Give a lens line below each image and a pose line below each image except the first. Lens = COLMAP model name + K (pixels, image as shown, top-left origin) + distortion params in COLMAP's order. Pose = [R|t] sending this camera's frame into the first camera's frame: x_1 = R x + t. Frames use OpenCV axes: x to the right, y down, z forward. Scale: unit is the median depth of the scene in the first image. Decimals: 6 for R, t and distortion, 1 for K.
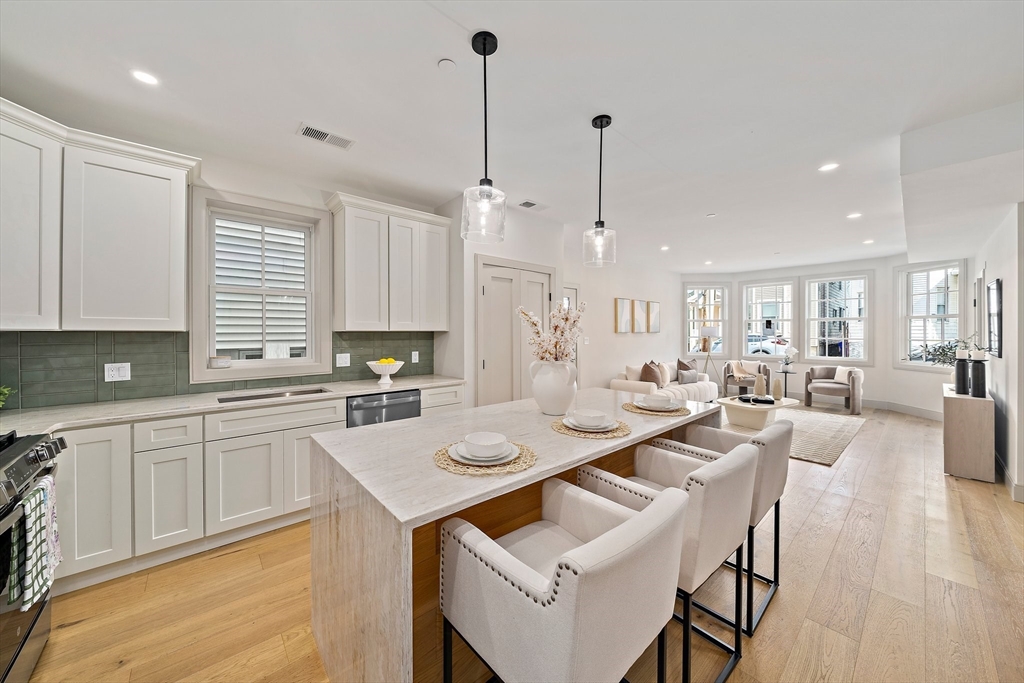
lens RADIAL K [[355.8, 0, 512.7], [0, 355.8, 332.6], [0, 0, 1]] dist [-0.000559, 0.000002]
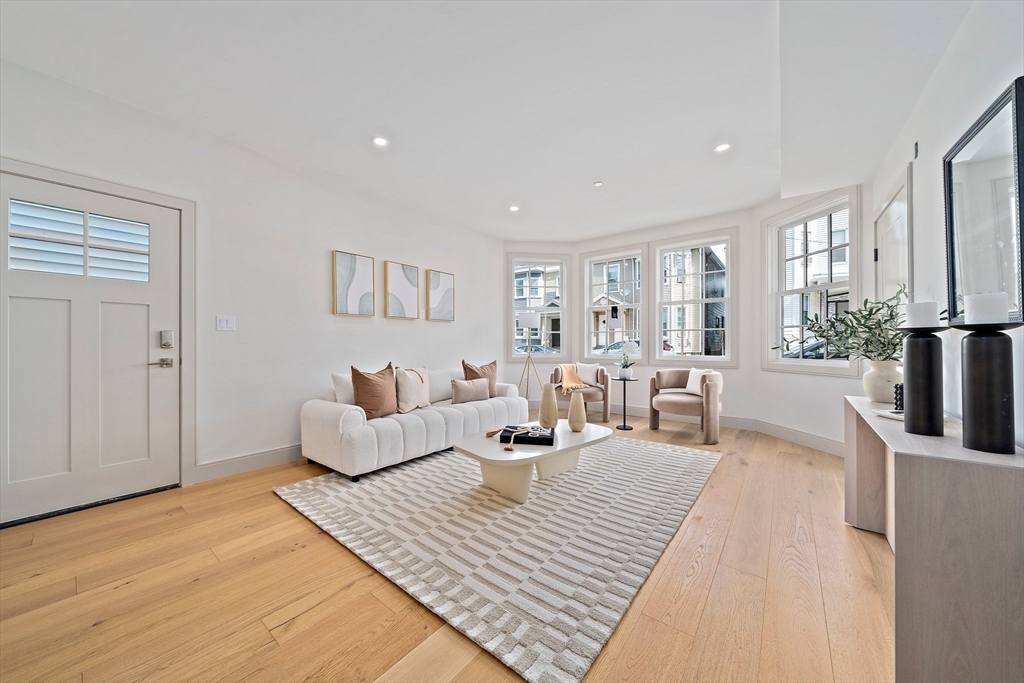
lens RADIAL K [[355.8, 0, 508.6], [0, 355.8, 343.7], [0, 0, 1]] dist [-0.000559, 0.000002]
pose [[0.980825, -0.002364, 0.194878, 0.449265], [0.002633, 0.999996, -0.001119, 0.048118], [-0.194875, 0.001611, 0.980827, 0.413493]]
